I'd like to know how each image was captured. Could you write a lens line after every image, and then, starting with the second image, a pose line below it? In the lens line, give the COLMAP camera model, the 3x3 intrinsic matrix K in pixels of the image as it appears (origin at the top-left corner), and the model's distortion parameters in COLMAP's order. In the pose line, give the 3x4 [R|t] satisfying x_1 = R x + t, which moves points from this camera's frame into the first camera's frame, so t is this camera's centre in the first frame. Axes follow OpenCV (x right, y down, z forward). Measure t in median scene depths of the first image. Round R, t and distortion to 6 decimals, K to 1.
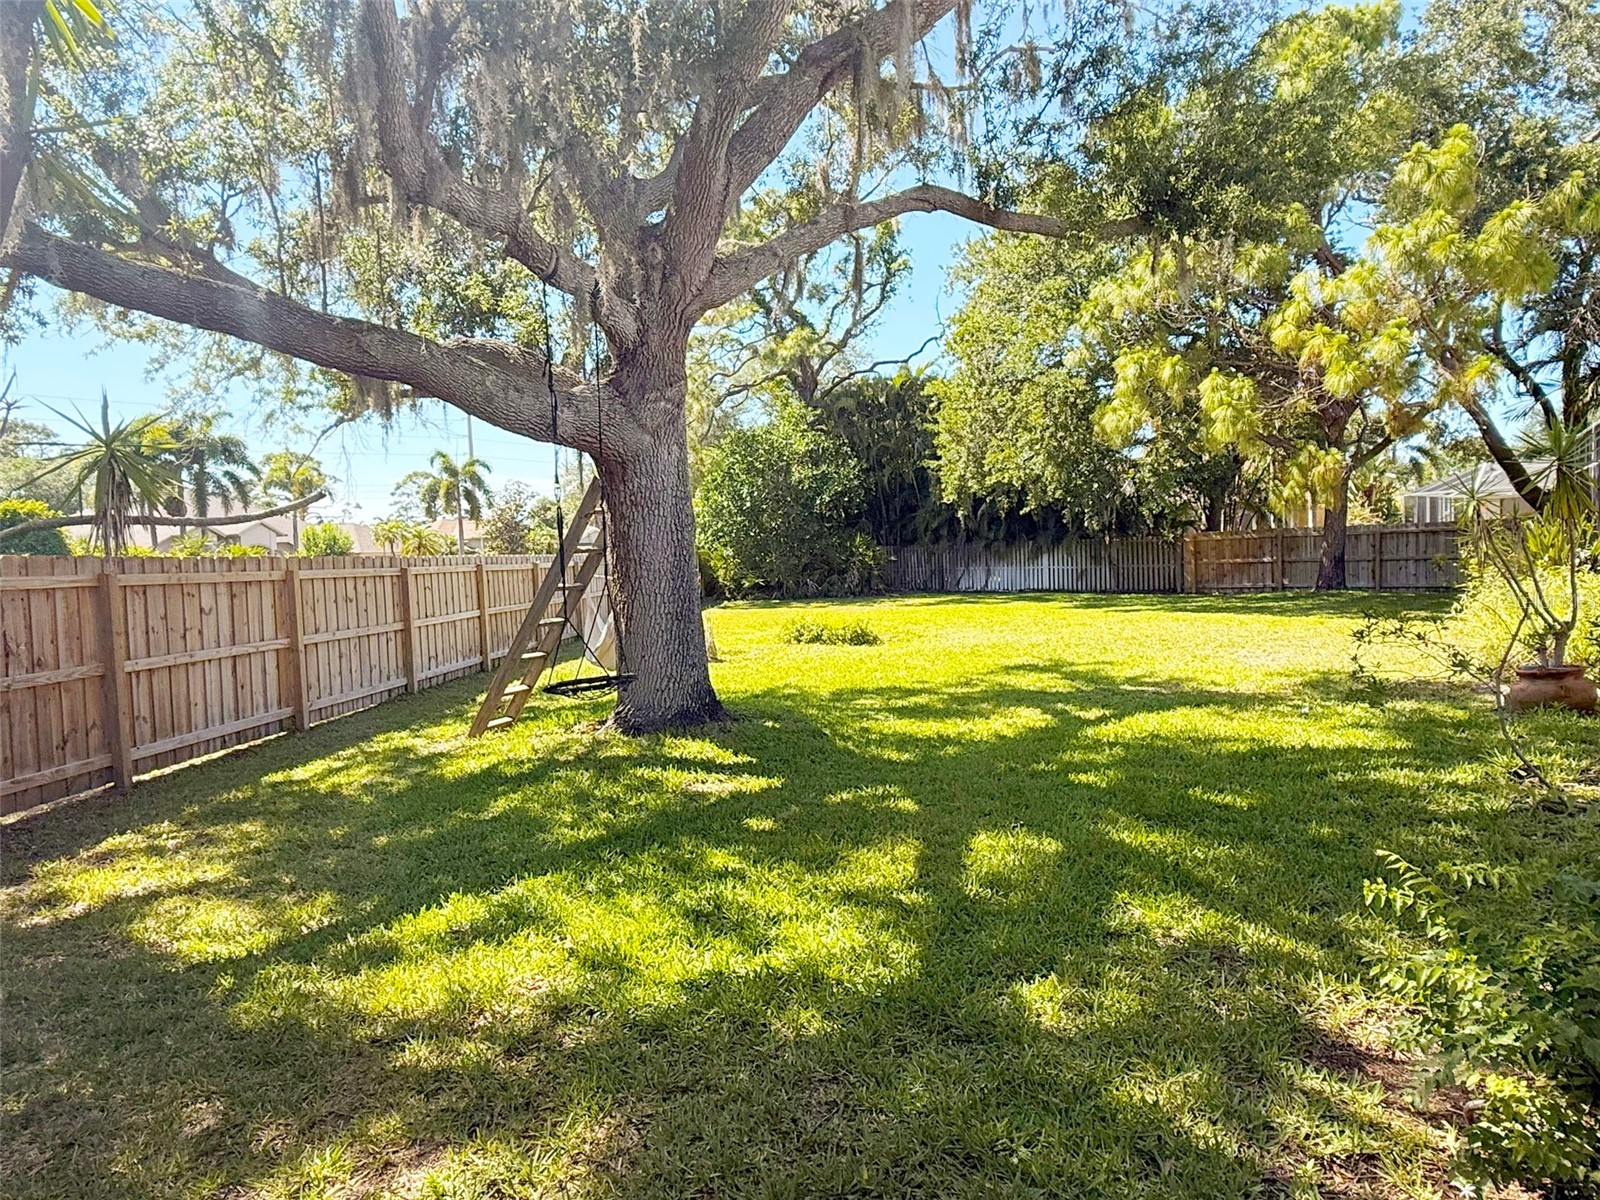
lens RADIAL K [[983.0, 0, 800.0], [0, 983.0, 600.0], [0, 0, 1]] dist [0.002900, 0.000234]
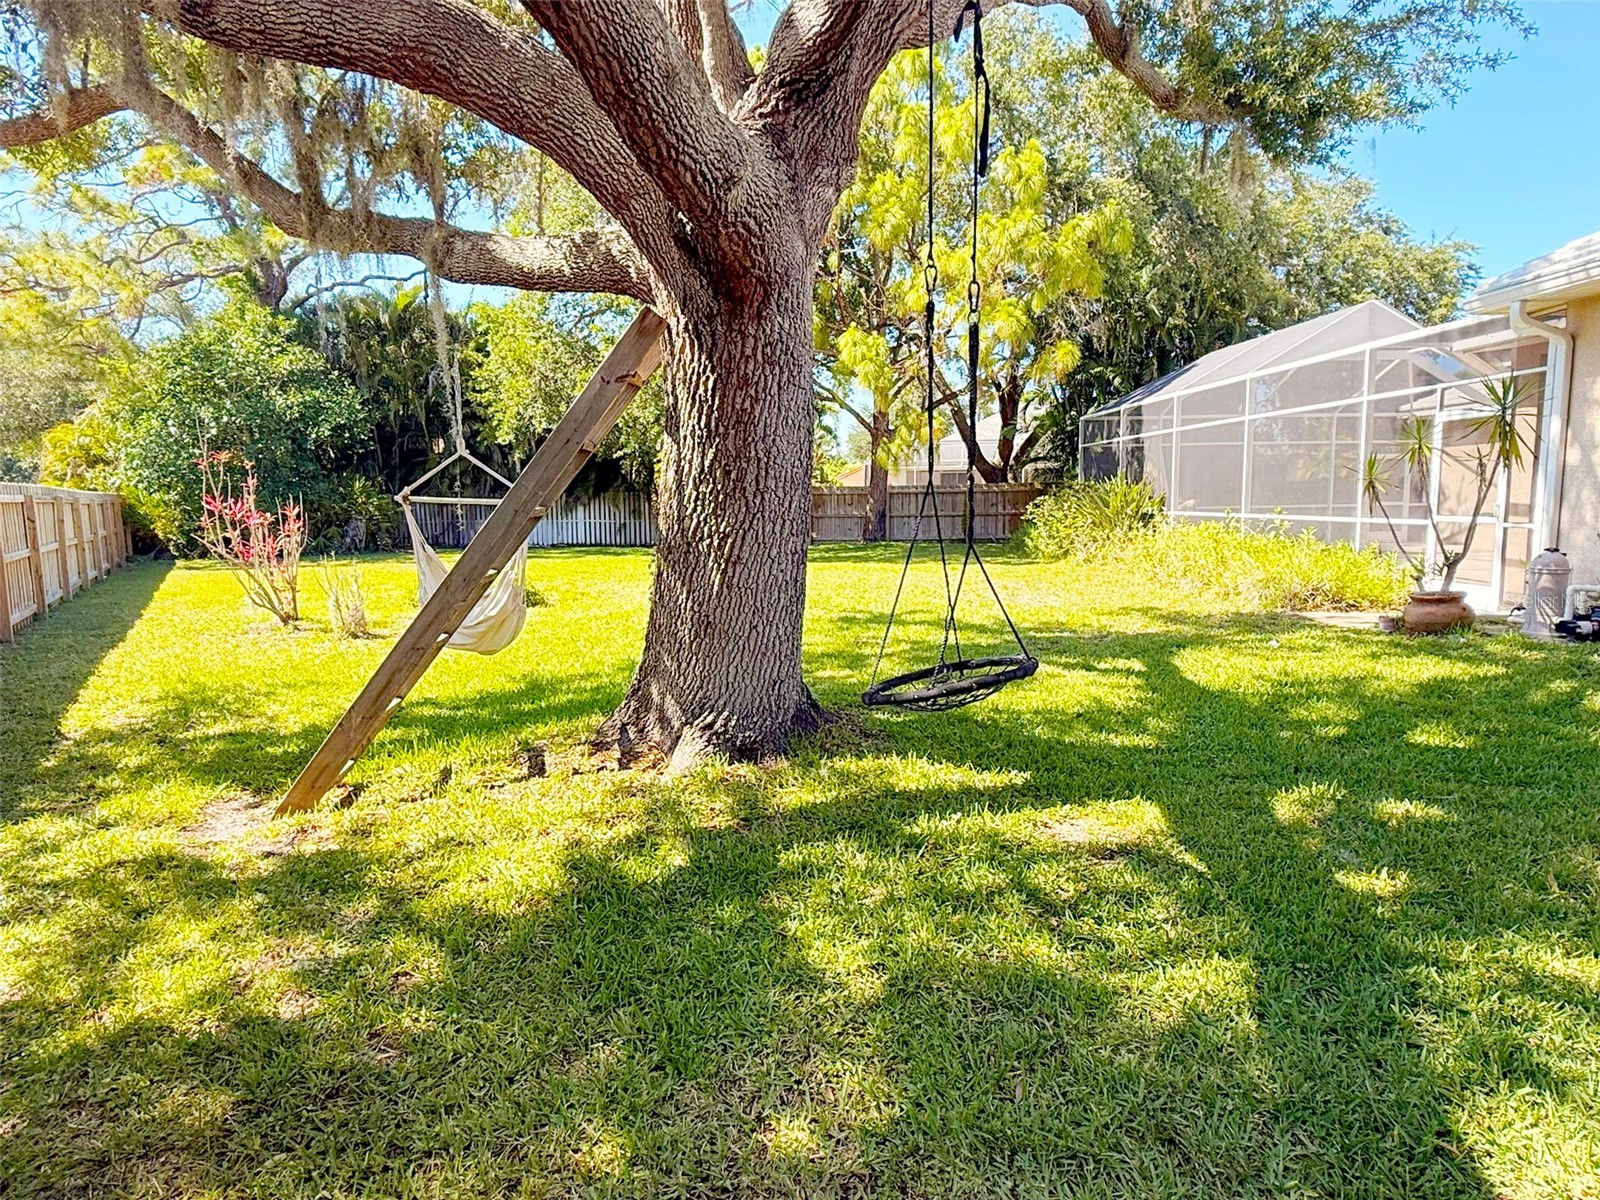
lens RADIAL K [[929.2, 0, 800.0], [0, 929.2, 600.0], [0, 0, 1]] dist [-0.004417, -0.000773]
pose [[0.800423, -0.036034, 0.598352, -0.125045], [0.010766, 0.998895, 0.045754, 0.004804], [-0.599339, -0.030180, 0.799926, 0.146815]]
